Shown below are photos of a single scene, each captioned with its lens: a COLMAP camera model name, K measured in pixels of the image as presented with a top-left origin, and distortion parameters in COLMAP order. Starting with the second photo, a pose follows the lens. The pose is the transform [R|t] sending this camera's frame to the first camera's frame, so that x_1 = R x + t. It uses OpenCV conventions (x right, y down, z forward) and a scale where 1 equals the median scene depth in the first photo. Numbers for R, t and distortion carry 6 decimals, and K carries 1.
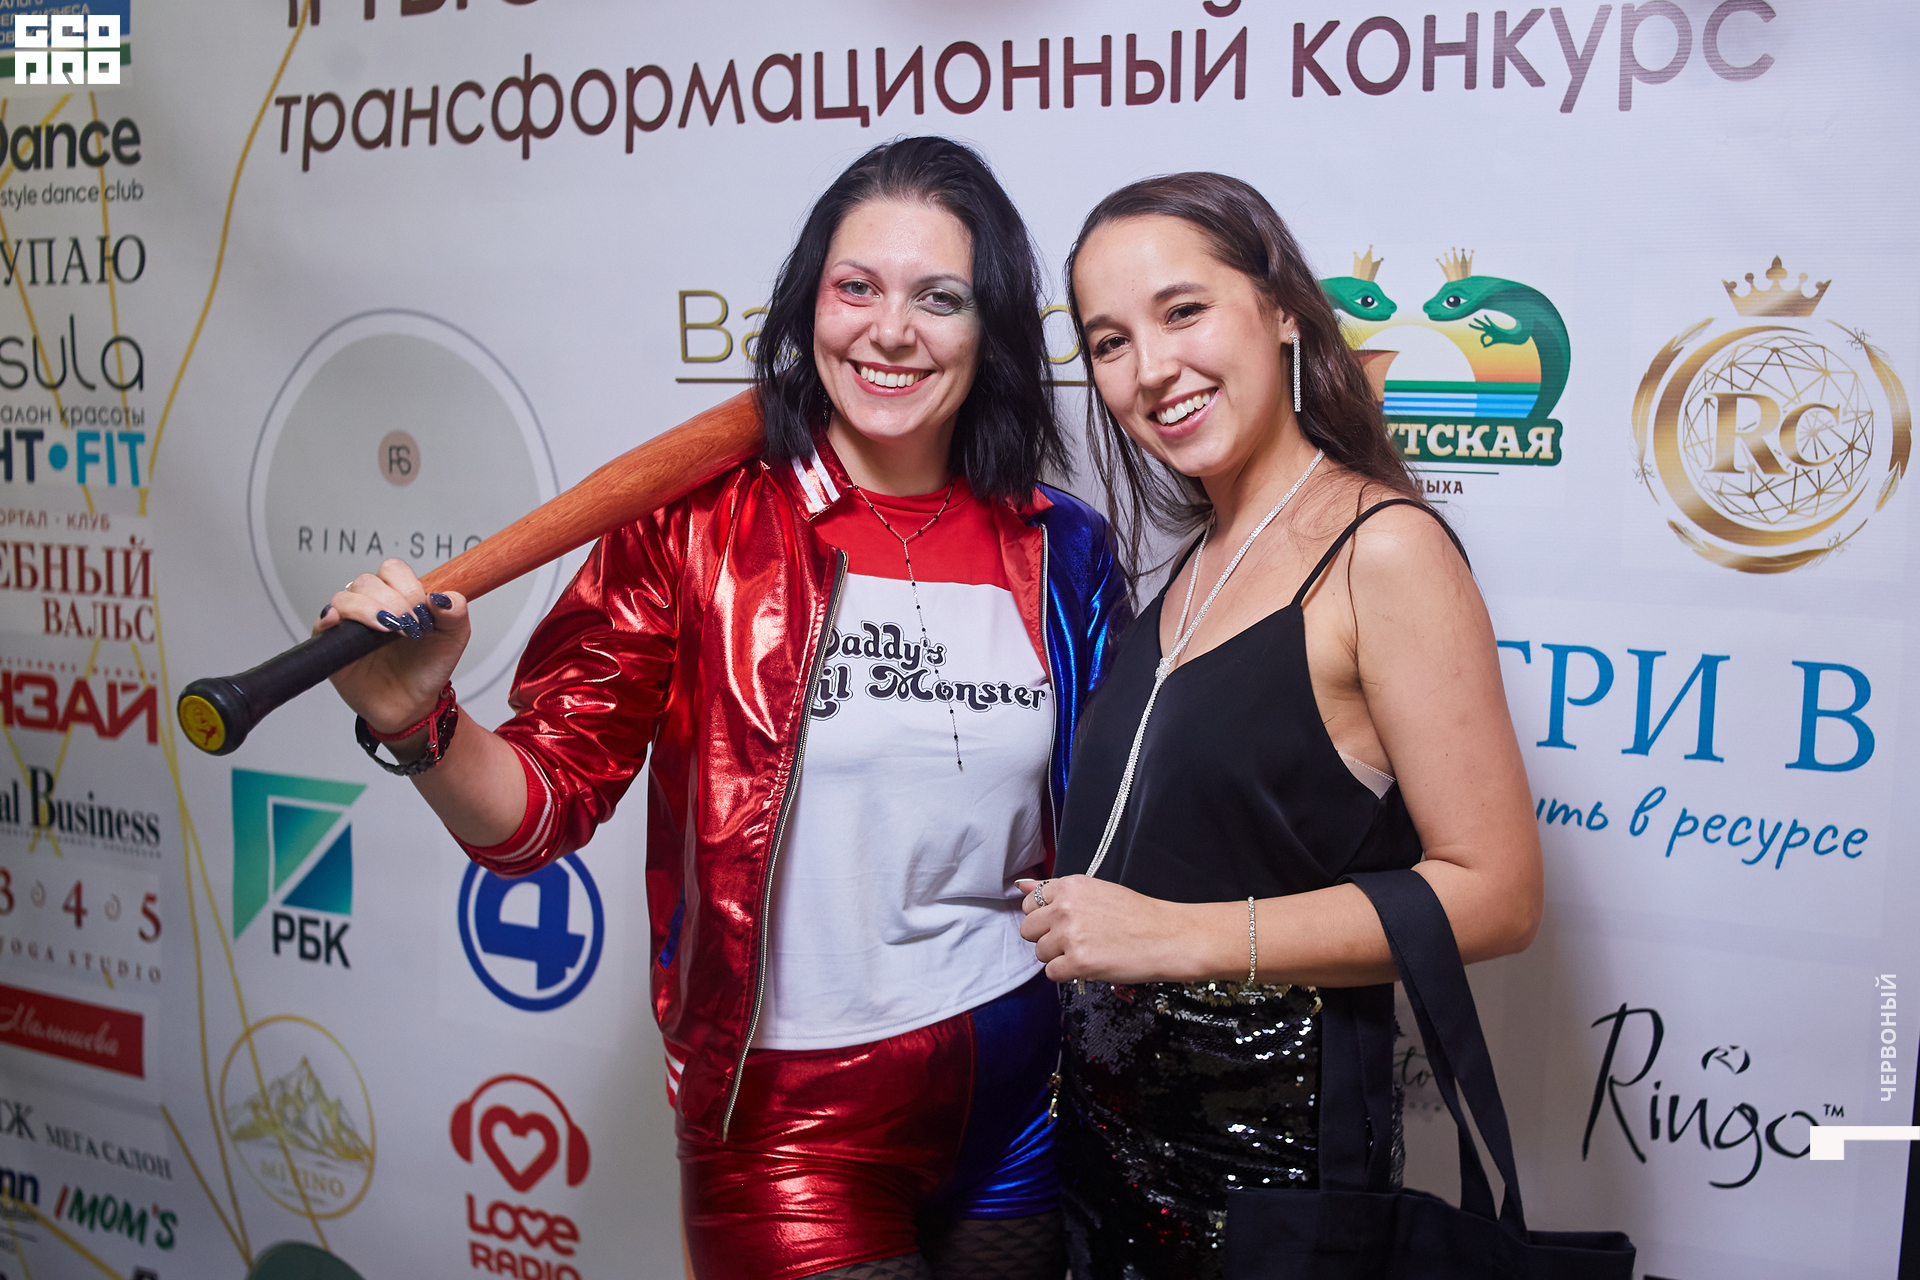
lens RADIAL K [[2182.0, 0, 933.0], [0, 2182.0, 645.0], [0, 0, 1]] dist [-0.143136, 0.077261]
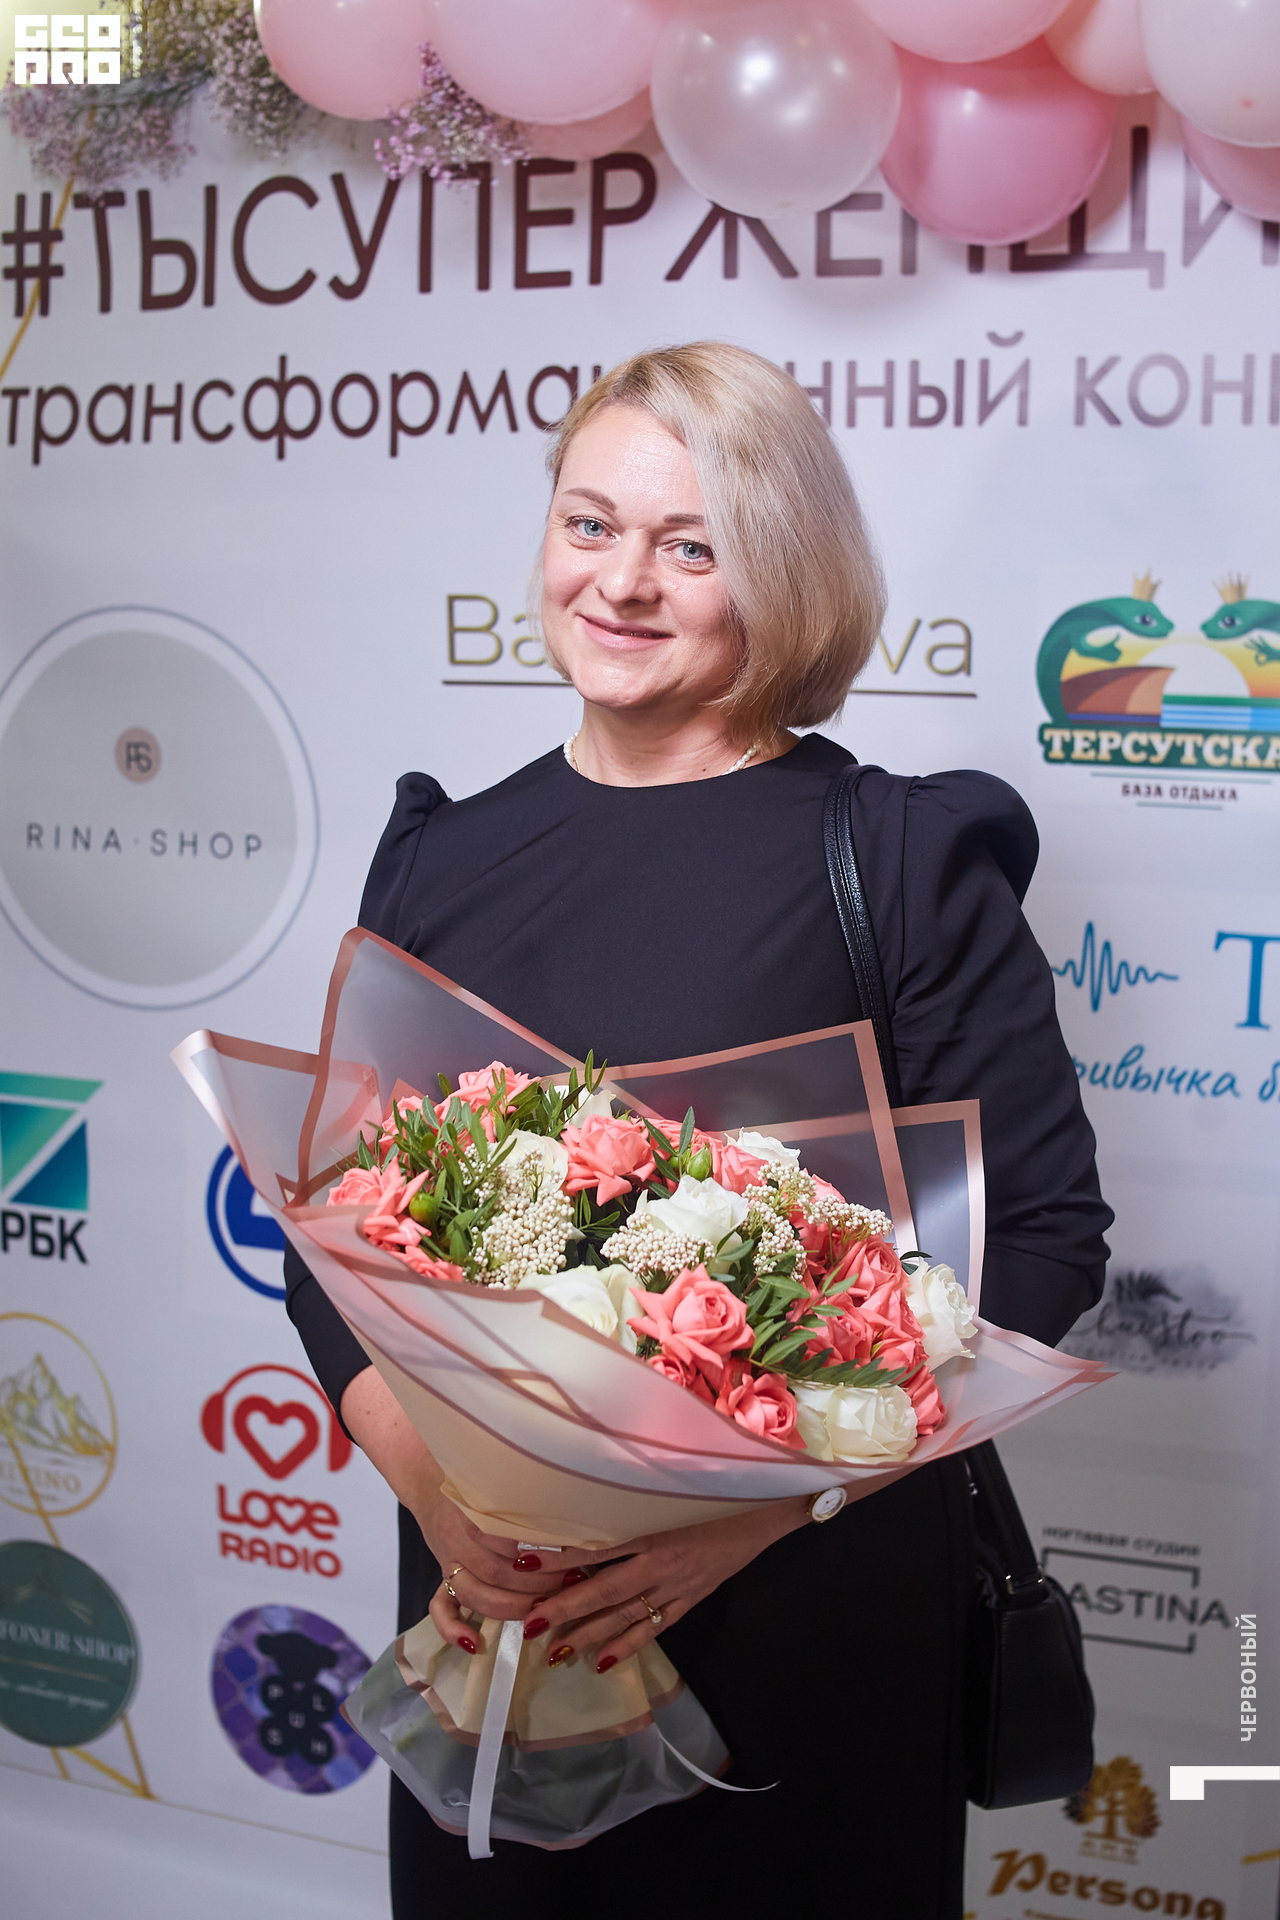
lens RADIAL K [[2182.0, 0, 678.6], [0, 2182.0, 918.1], [0, 0, 1]] dist [-0.143136, 0.077261]
pose [[0.990139, -0.015540, 0.139225, -0.146684], [0.012863, 0.999715, 0.020109, -0.029357], [-0.139498, -0.018120, 0.990057, -0.024688]]
